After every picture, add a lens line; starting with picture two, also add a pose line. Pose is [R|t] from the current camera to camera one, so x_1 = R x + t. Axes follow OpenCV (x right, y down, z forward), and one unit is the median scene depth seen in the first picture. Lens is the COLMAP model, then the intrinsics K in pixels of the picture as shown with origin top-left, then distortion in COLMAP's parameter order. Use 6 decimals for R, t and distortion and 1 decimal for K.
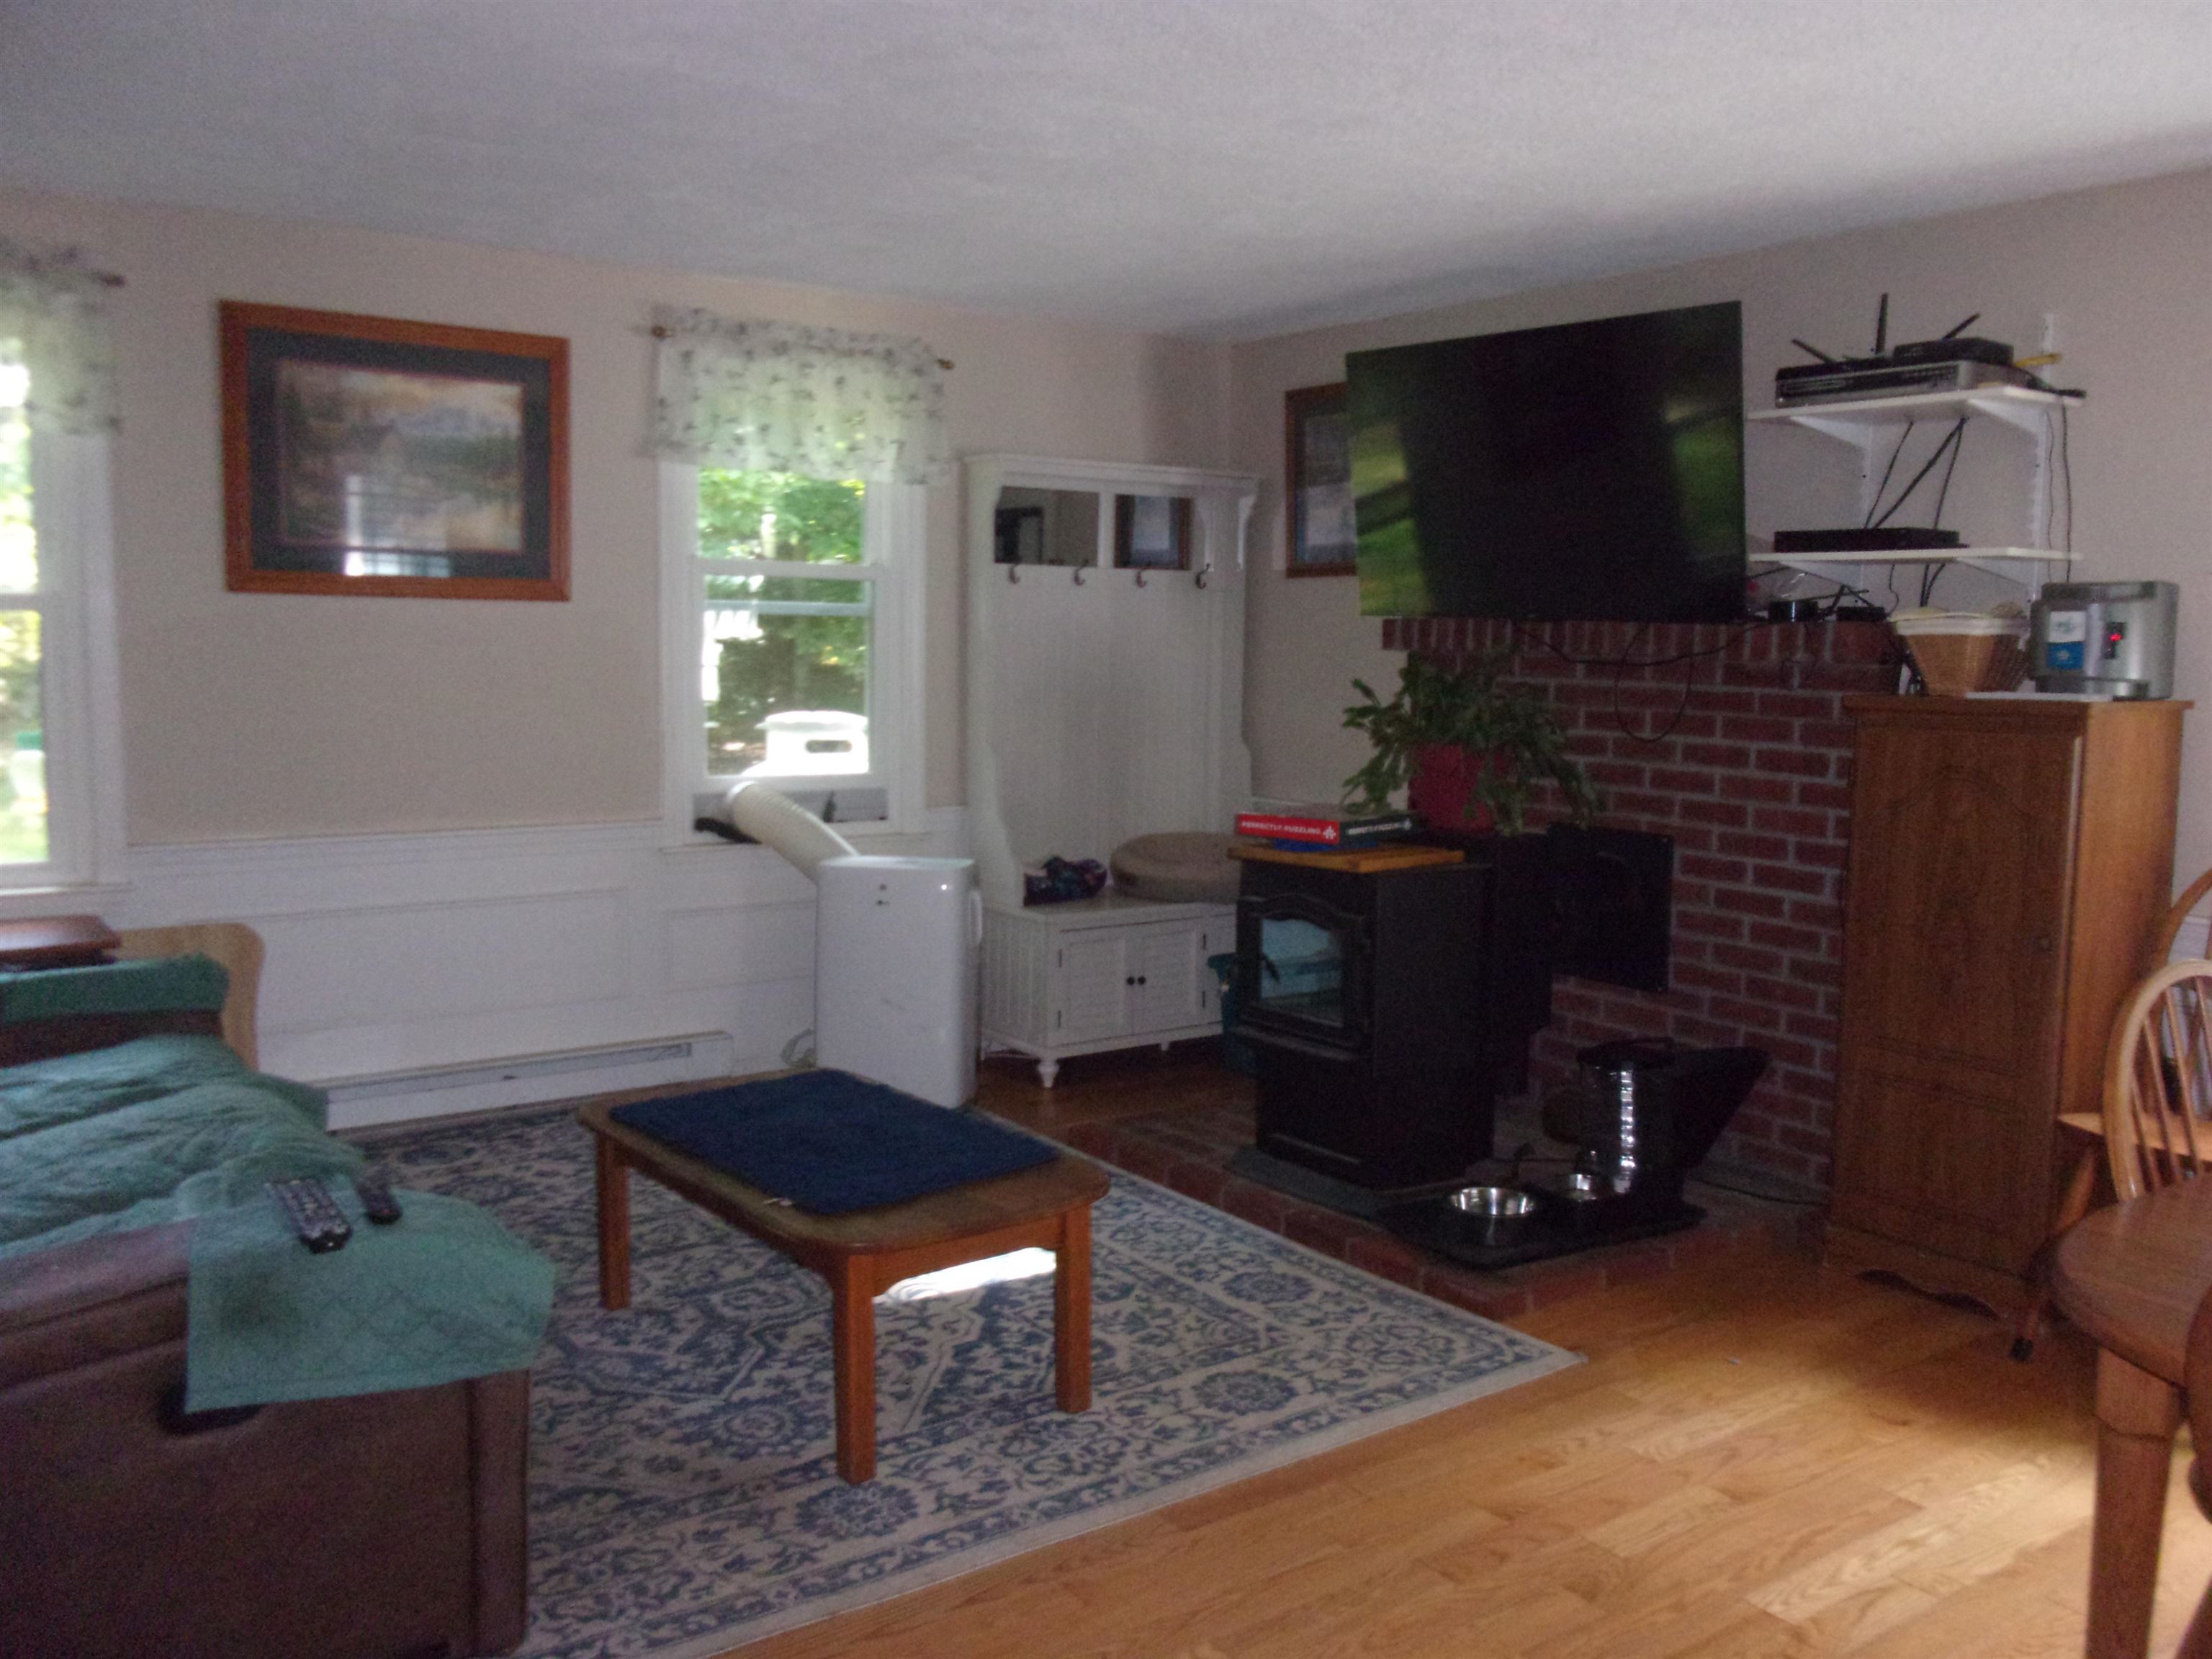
lens RADIAL K [[1835.5, 0, 1104.9], [0, 1835.5, 824.0], [0, 0, 1]] dist [0.004667, -0.001599]
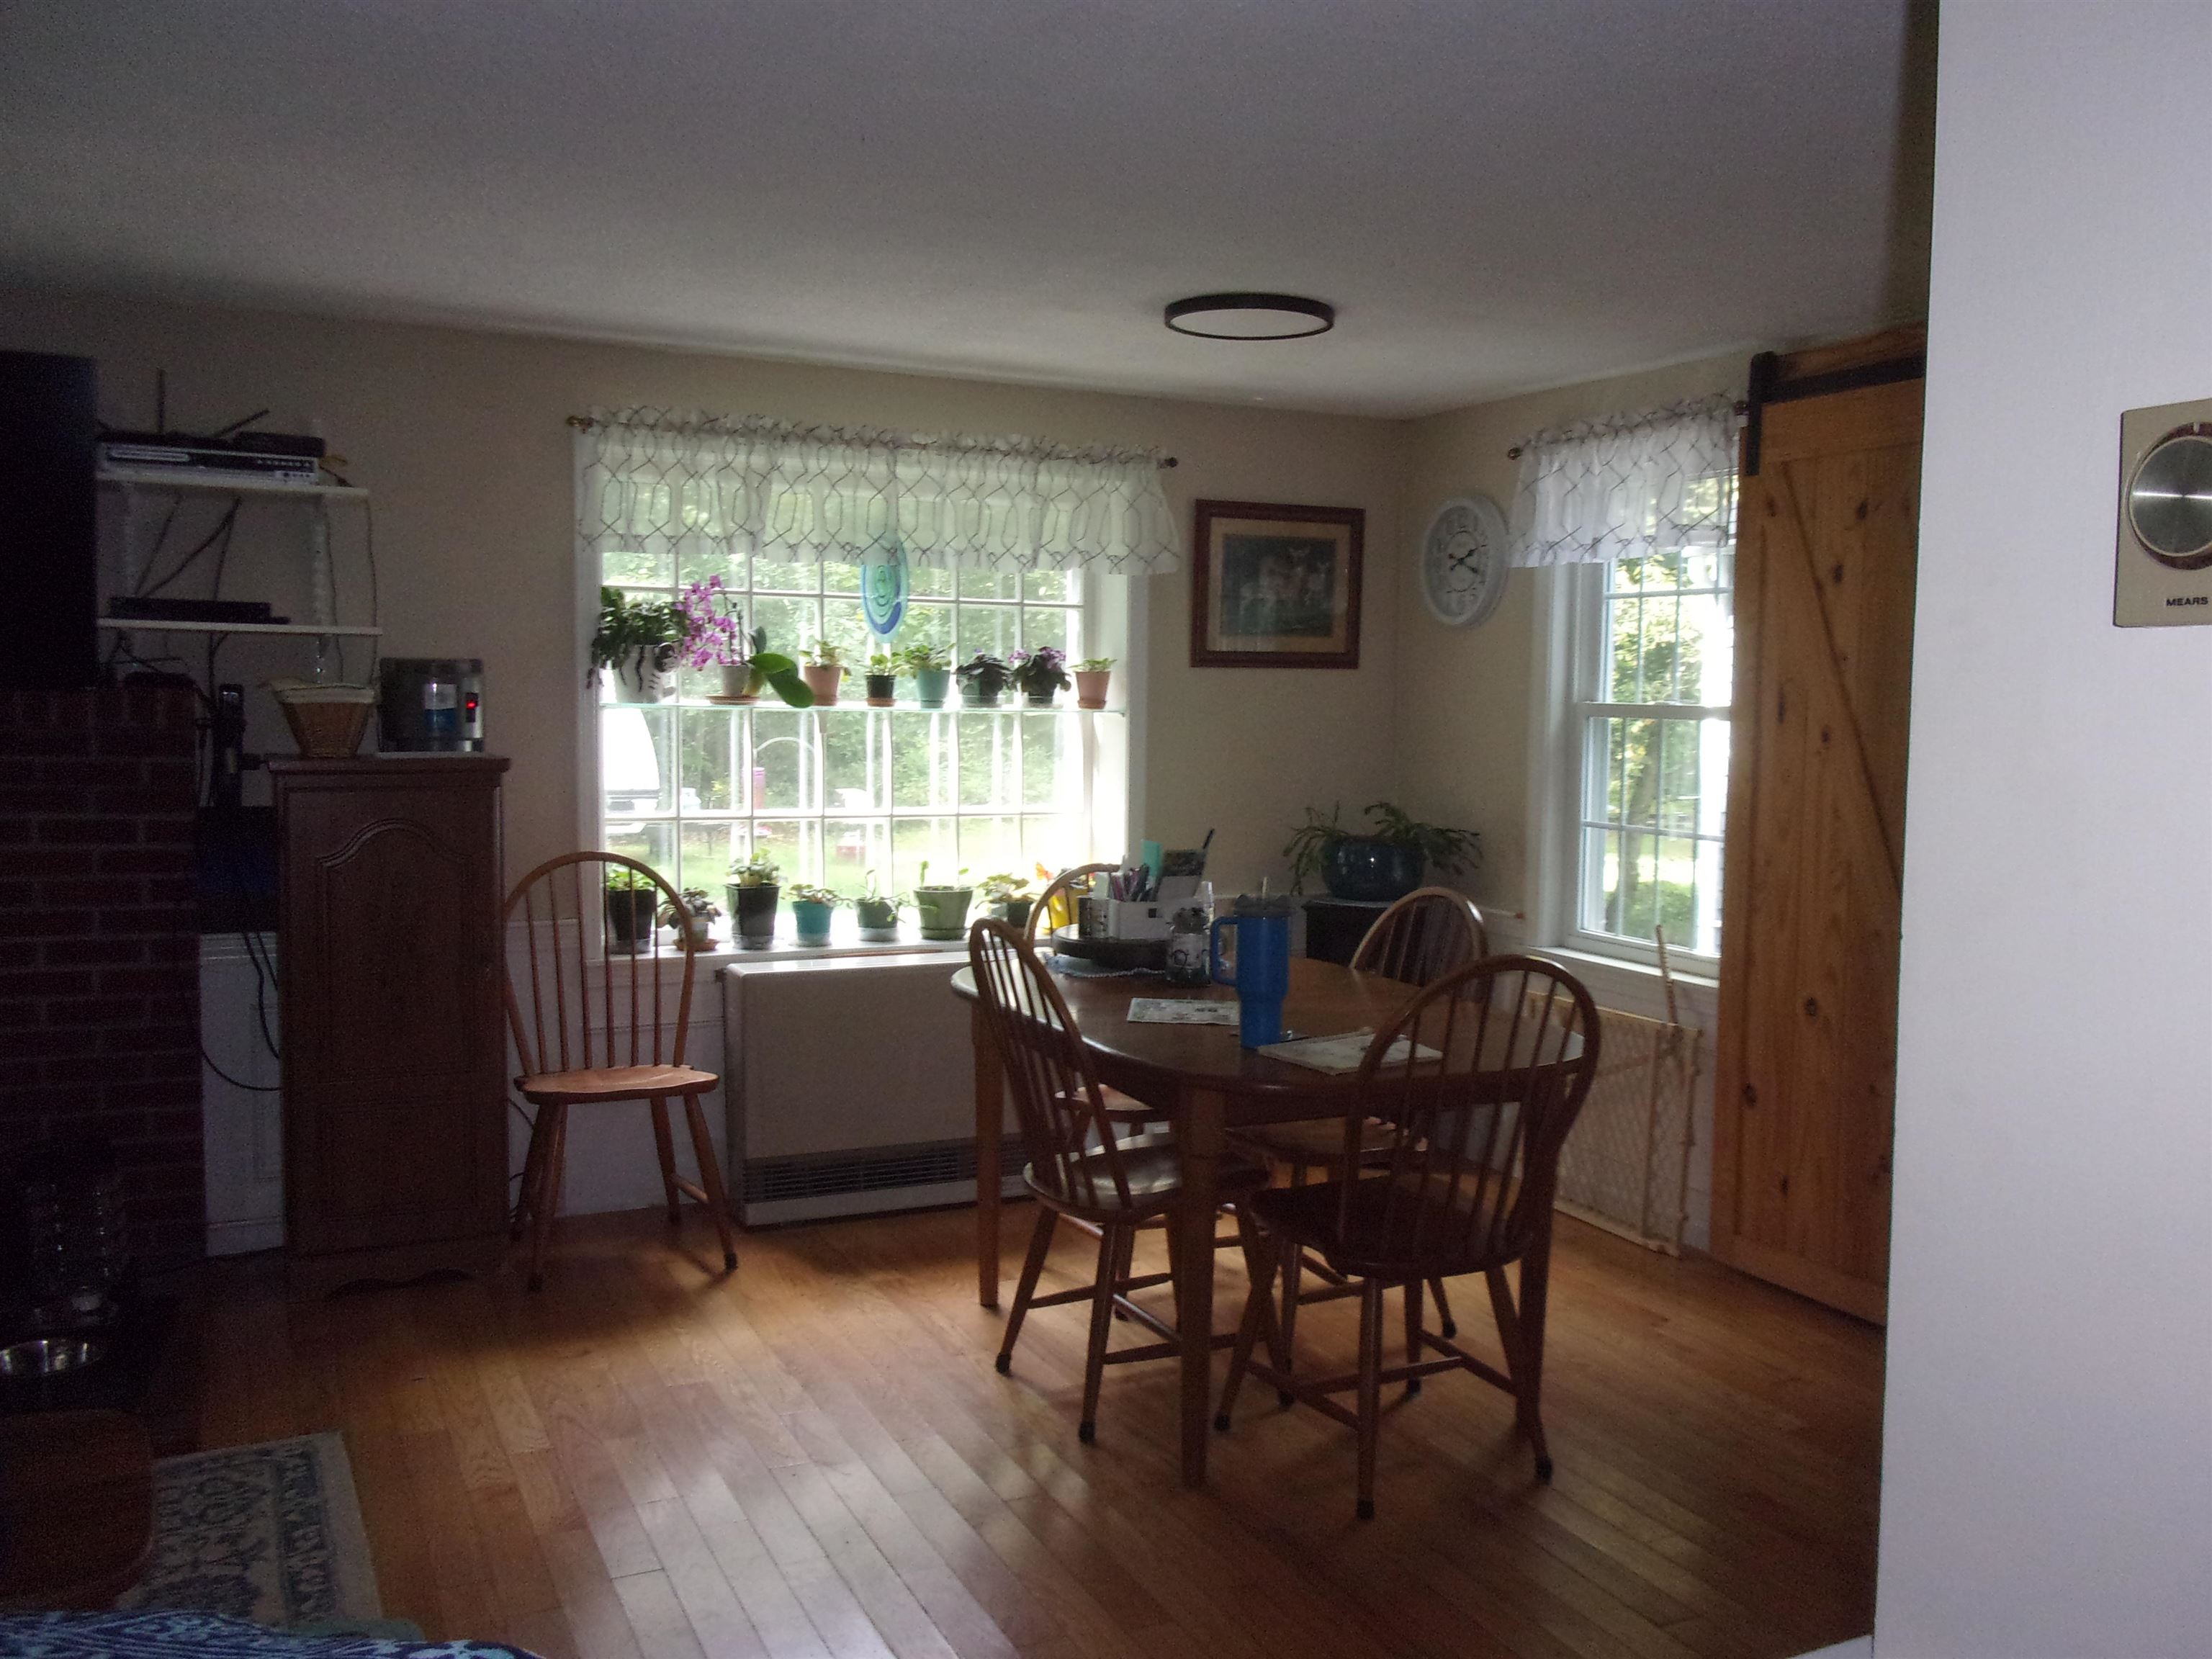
lens RADIAL K [[1835.5, 0, 1104.9], [0, 1835.5, 824.0], [0, 0, 1]] dist [0.004667, -0.001599]
pose [[0.179273, -0.075886, 0.980868, -0.488415], [0.092997, 0.993863, 0.059894, -0.046234], [-0.979394, 0.080481, 0.185230, 0.297495]]
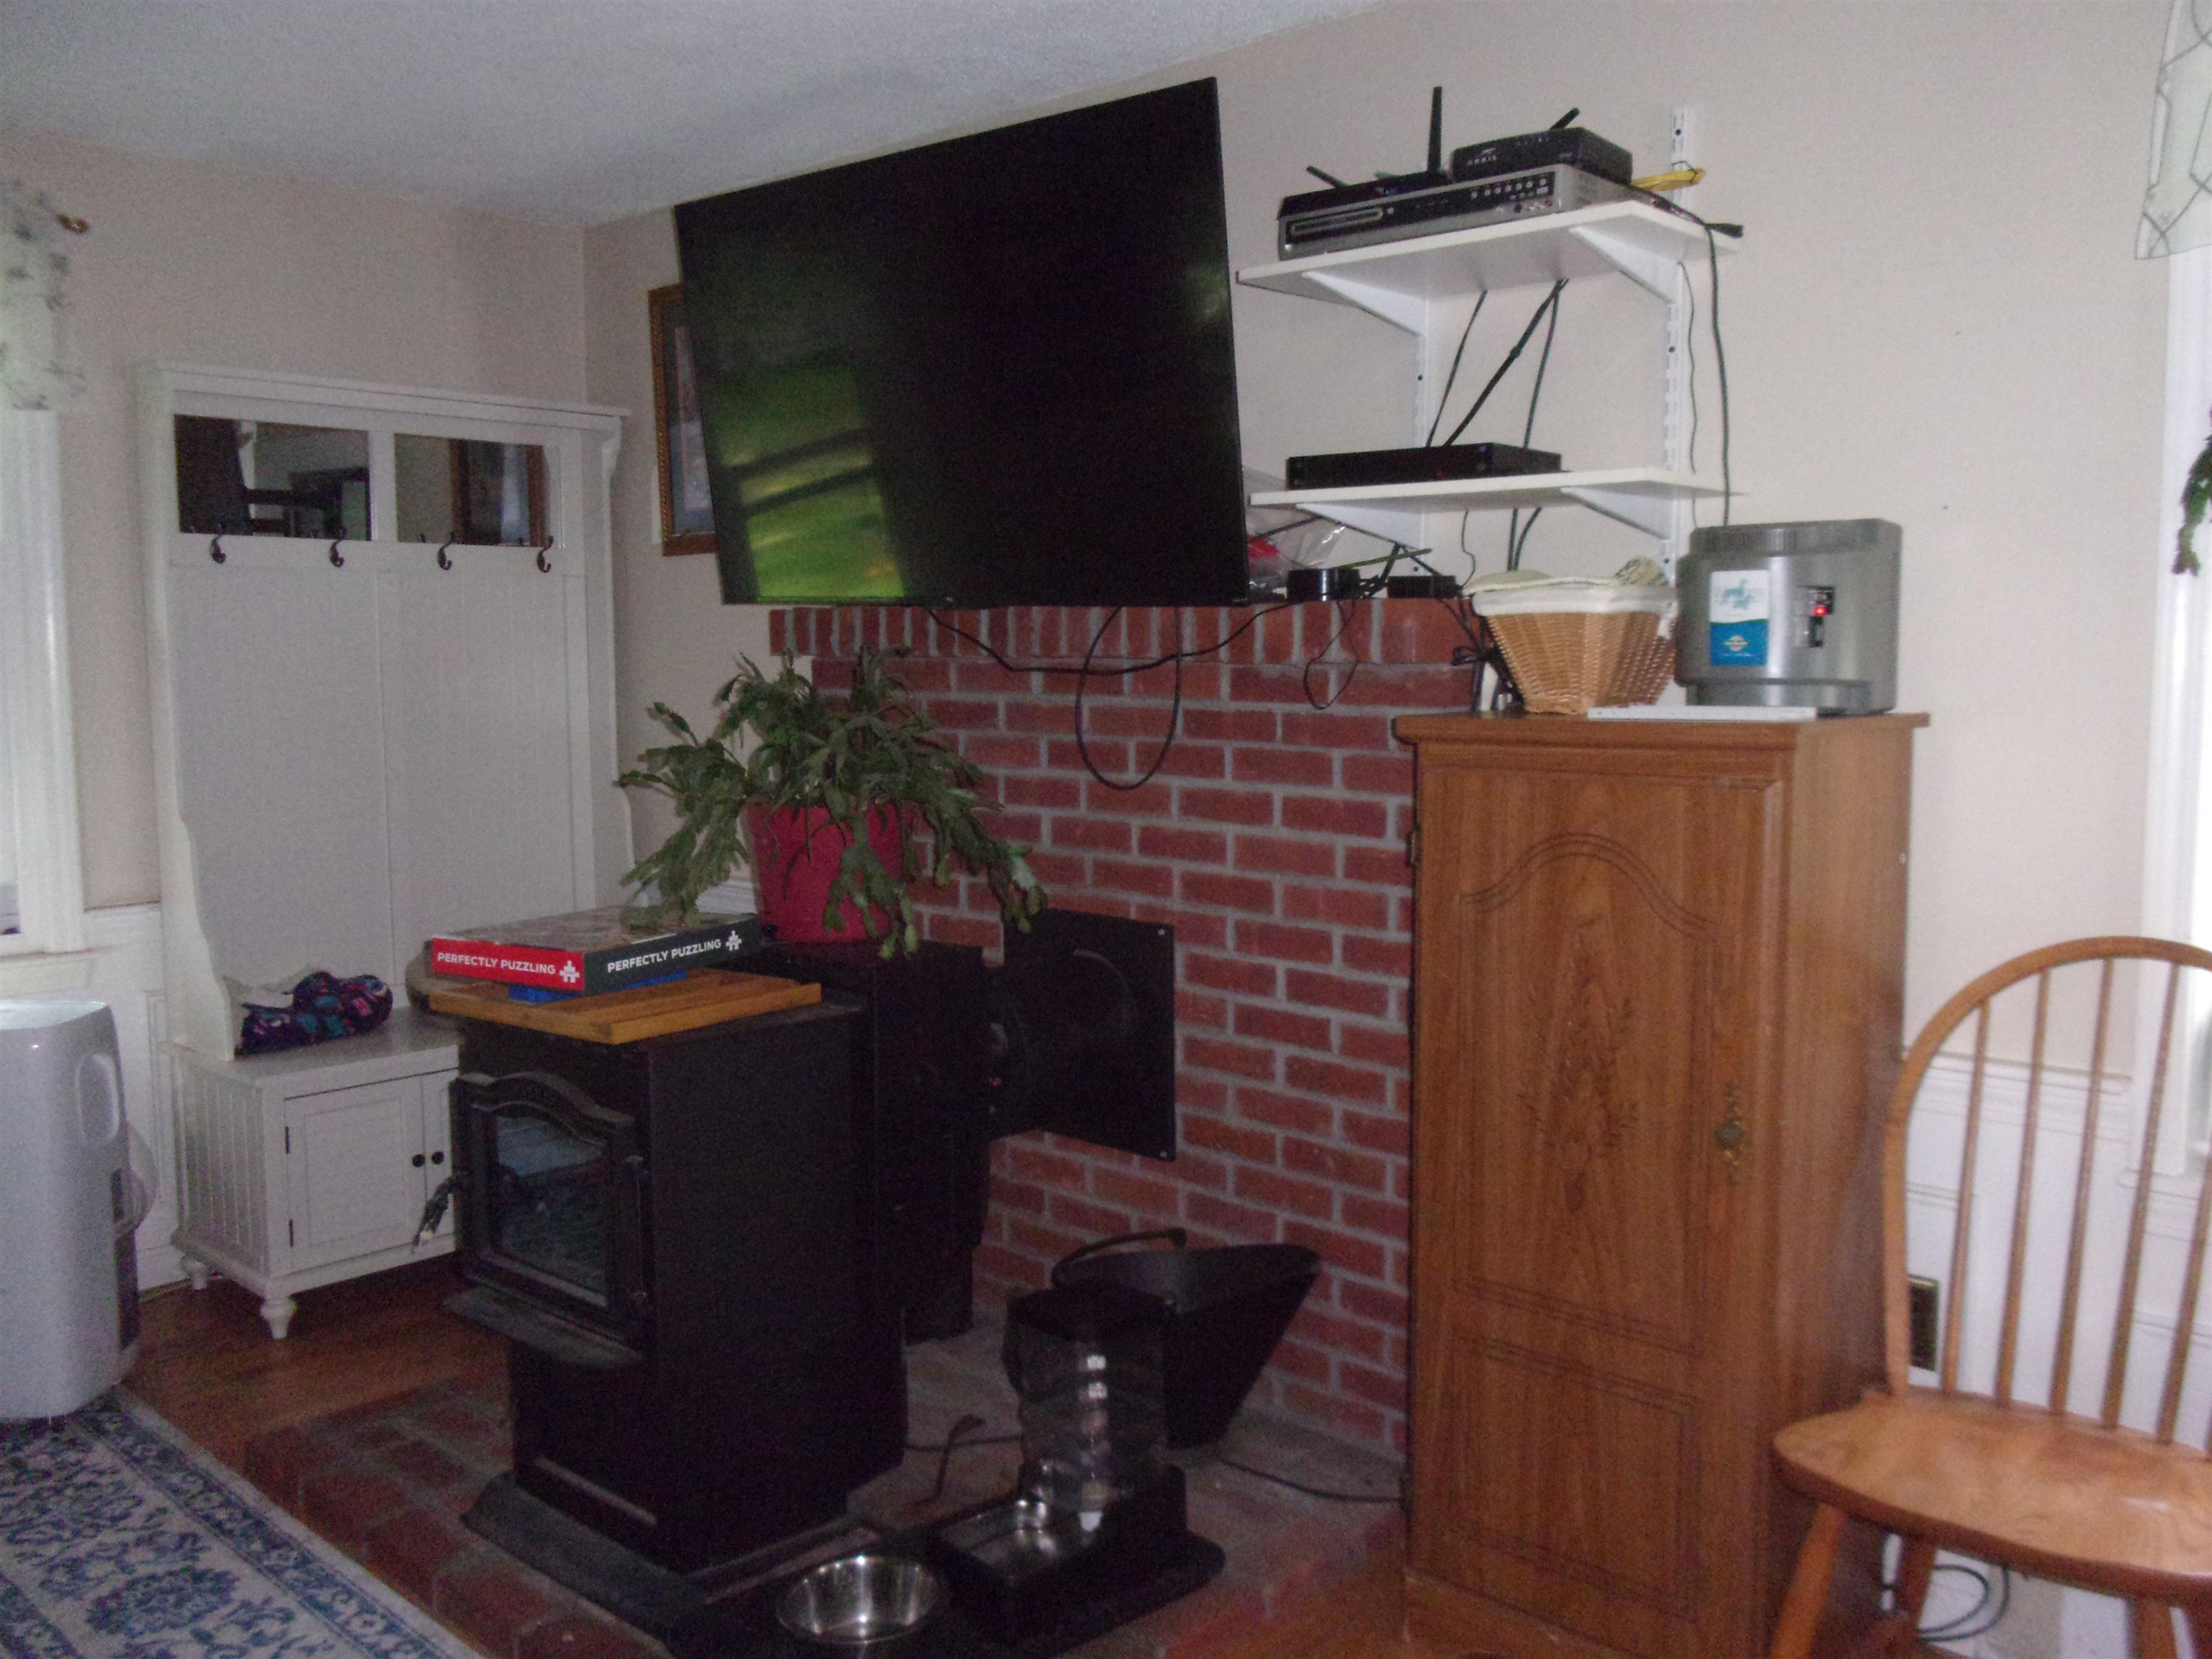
lens RADIAL K [[1852.1, 0, 1102.9], [0, 1852.1, 817.0], [0, 0, 1]] dist [0.064076, -0.138402]
pose [[0.979116, -0.035717, 0.200140, 0.162429], [0.037557, 0.999280, -0.005402, -0.032933], [-0.199803, 0.012805, 0.979752, 0.370949]]
